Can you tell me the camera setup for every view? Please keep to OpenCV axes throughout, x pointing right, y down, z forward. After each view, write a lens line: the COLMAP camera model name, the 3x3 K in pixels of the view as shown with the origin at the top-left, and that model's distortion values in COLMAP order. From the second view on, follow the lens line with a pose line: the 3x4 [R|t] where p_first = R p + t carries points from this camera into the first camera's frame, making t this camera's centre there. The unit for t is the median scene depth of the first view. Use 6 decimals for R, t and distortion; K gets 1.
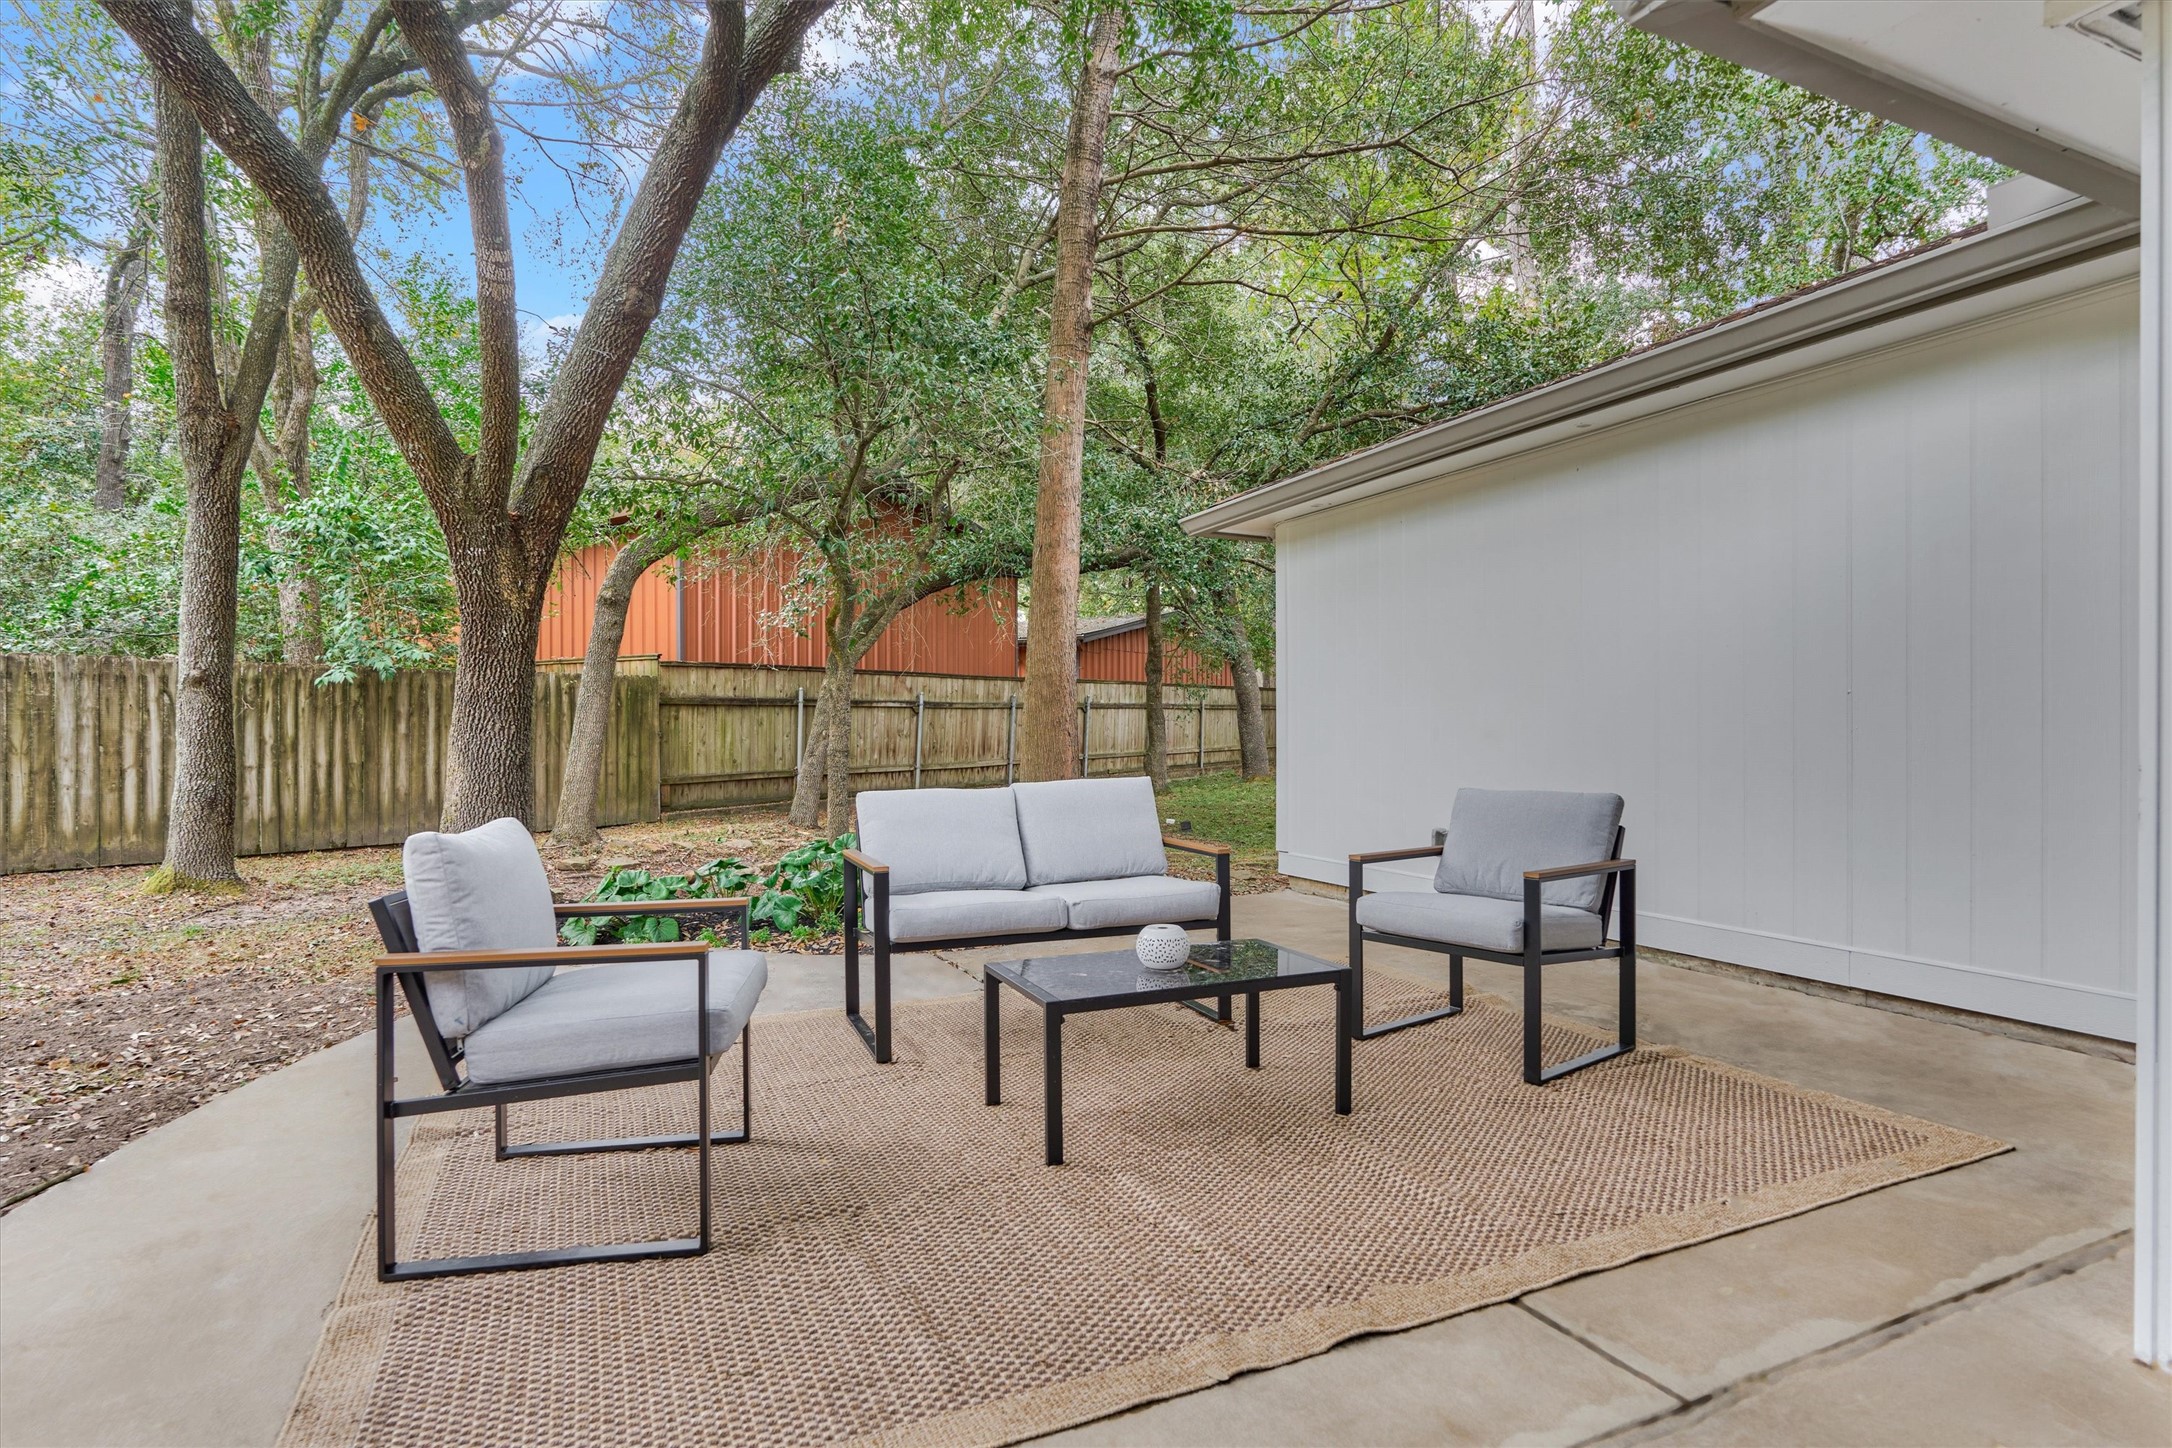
lens RADIAL K [[1075.4, 0, 1083.6], [0, 1075.4, 724.9], [0, 0, 1]] dist [-0.002142, -0.000657]
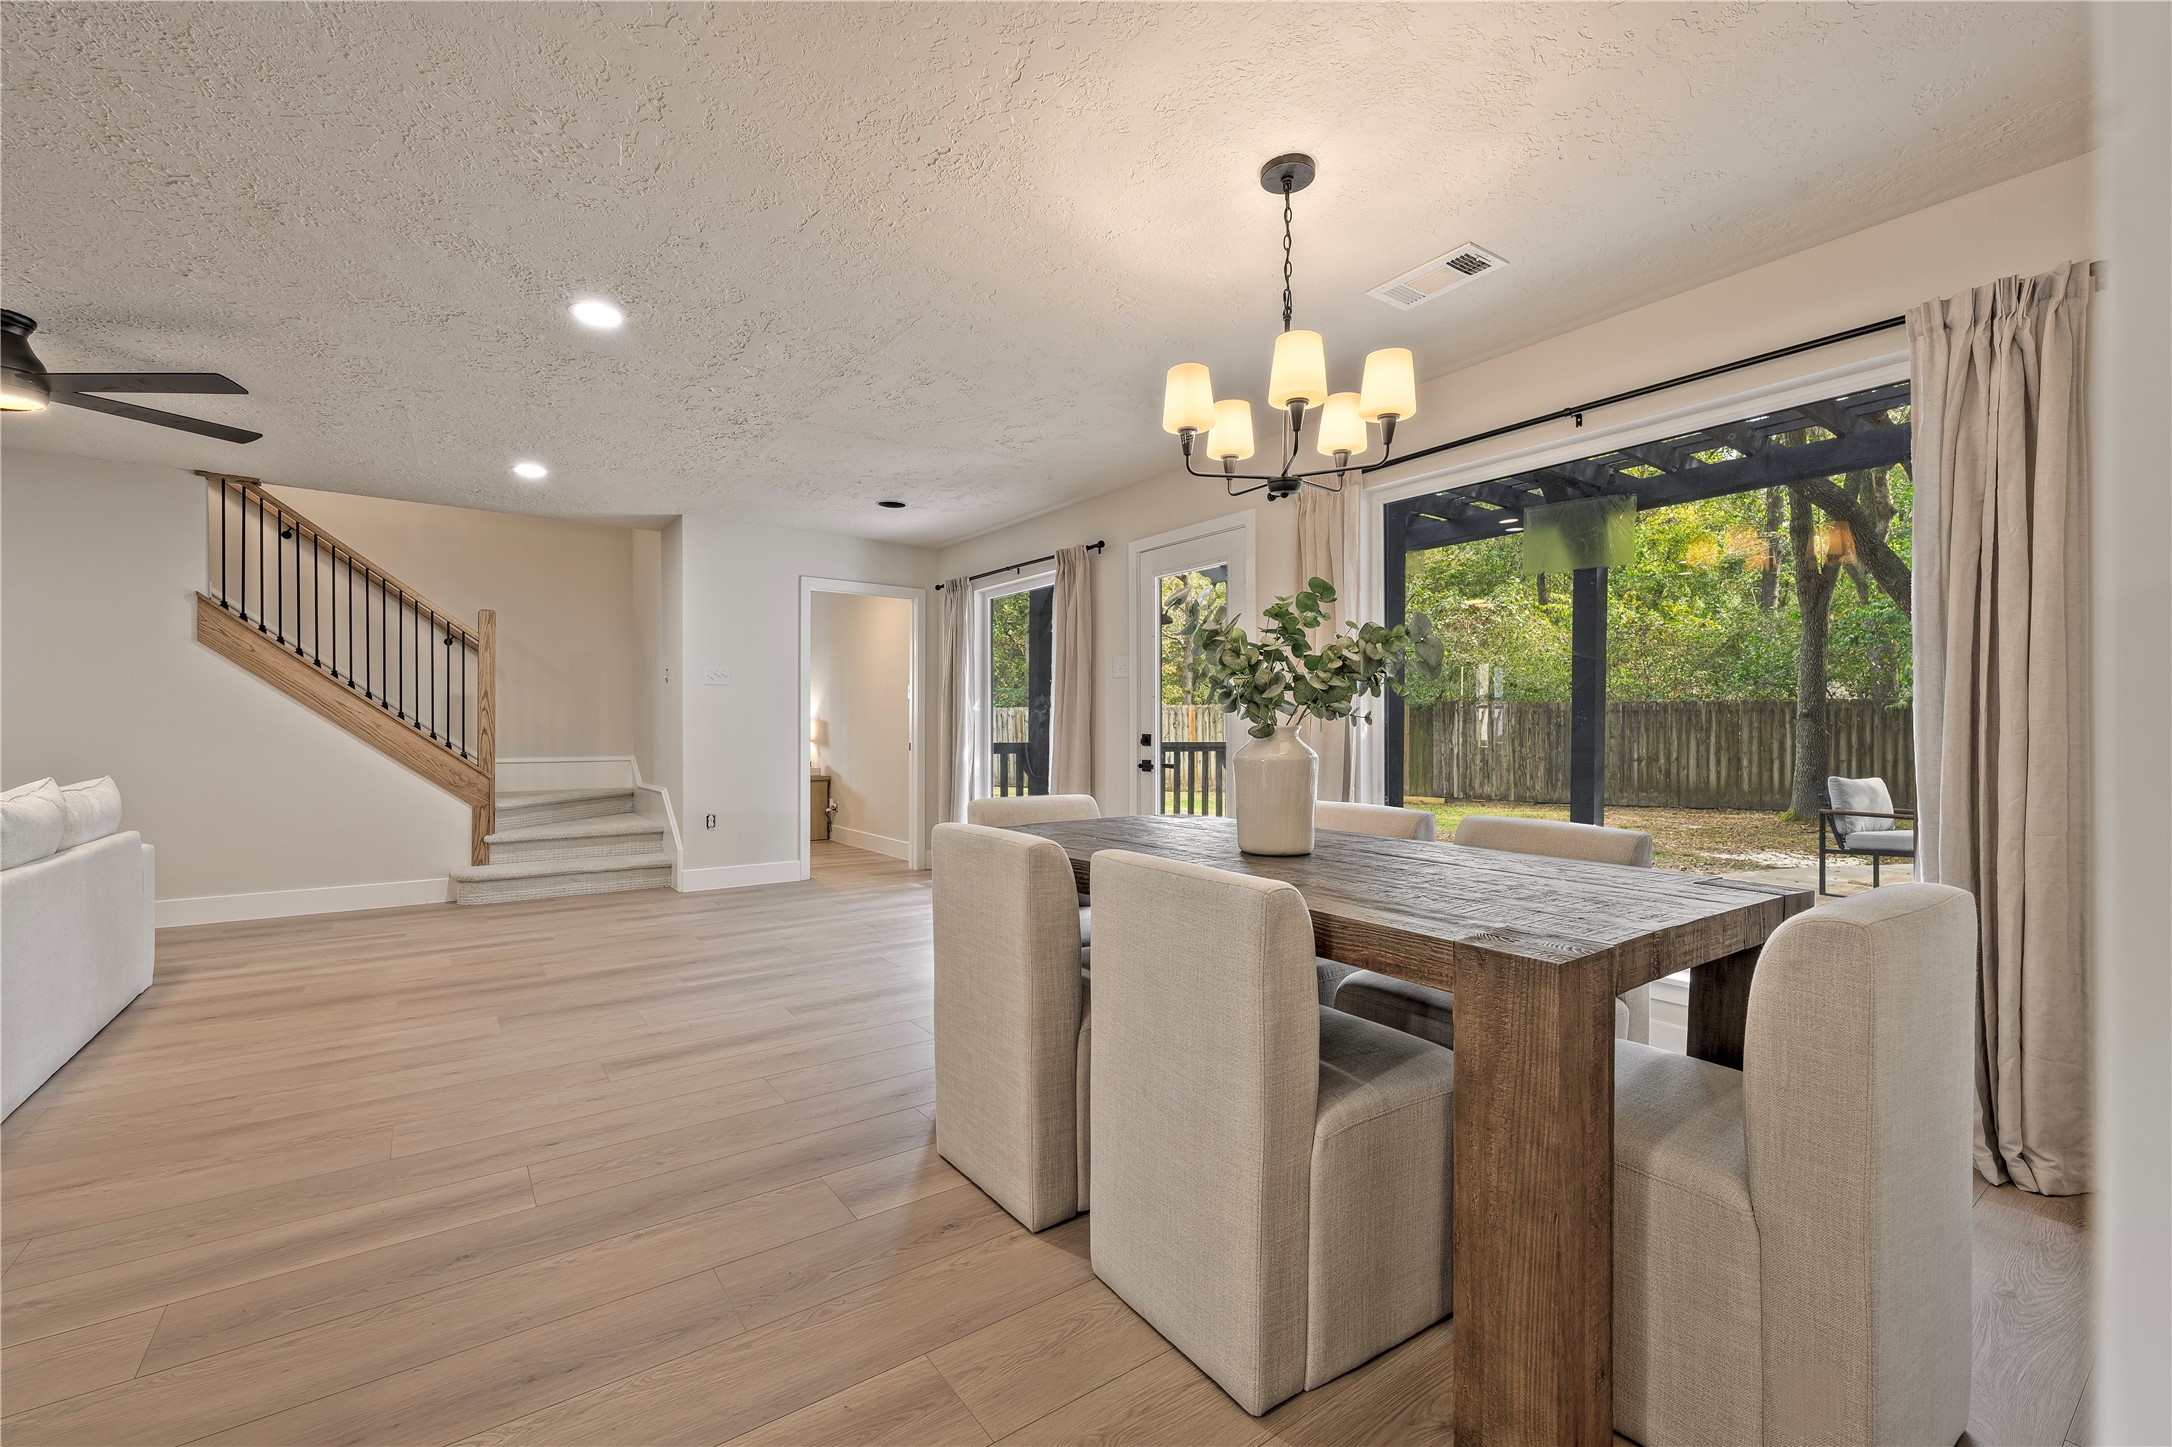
lens RADIAL K [[919.9, 0, 1082.1], [0, 919.9, 728.3], [0, 0, 1]] dist [0.001217, 0.000006]
pose [[0.187577, 0.003673, -0.982243, 0.528228], [0.000479, 0.999993, 0.003830, -0.022575], [0.982250, -0.001189, 0.187574, -0.560870]]
